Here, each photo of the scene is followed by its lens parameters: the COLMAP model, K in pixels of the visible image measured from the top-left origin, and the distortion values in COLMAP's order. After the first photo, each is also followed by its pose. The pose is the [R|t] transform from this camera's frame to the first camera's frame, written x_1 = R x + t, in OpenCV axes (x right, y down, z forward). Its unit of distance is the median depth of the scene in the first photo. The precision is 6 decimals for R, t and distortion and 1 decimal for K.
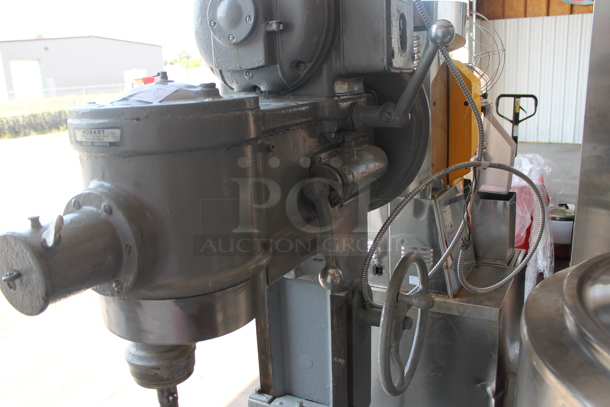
lens RADIAL K [[512.5, 0, 305.0], [0, 512.5, 203.5], [0, 0, 1]] dist [-0.166789, 0.120067]
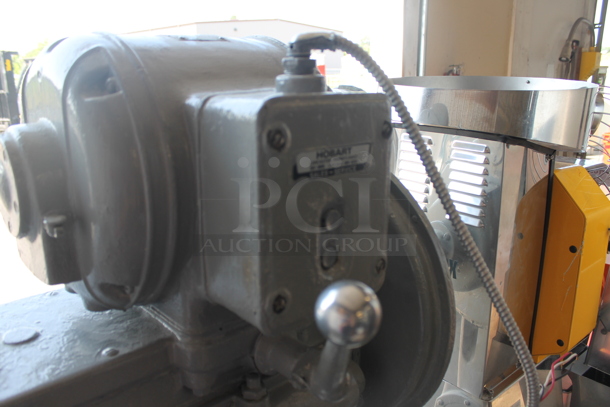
lens RADIAL K [[512.5, 0, 305.0], [0, 512.5, 203.5], [0, 0, 1]] dist [-0.166789, 0.120067]
pose [[0.940338, 0.127863, -0.315303, 0.319381], [-0.122513, 0.991784, 0.036819, -0.389422], [0.317420, 0.004006, 0.948277, 0.532911]]
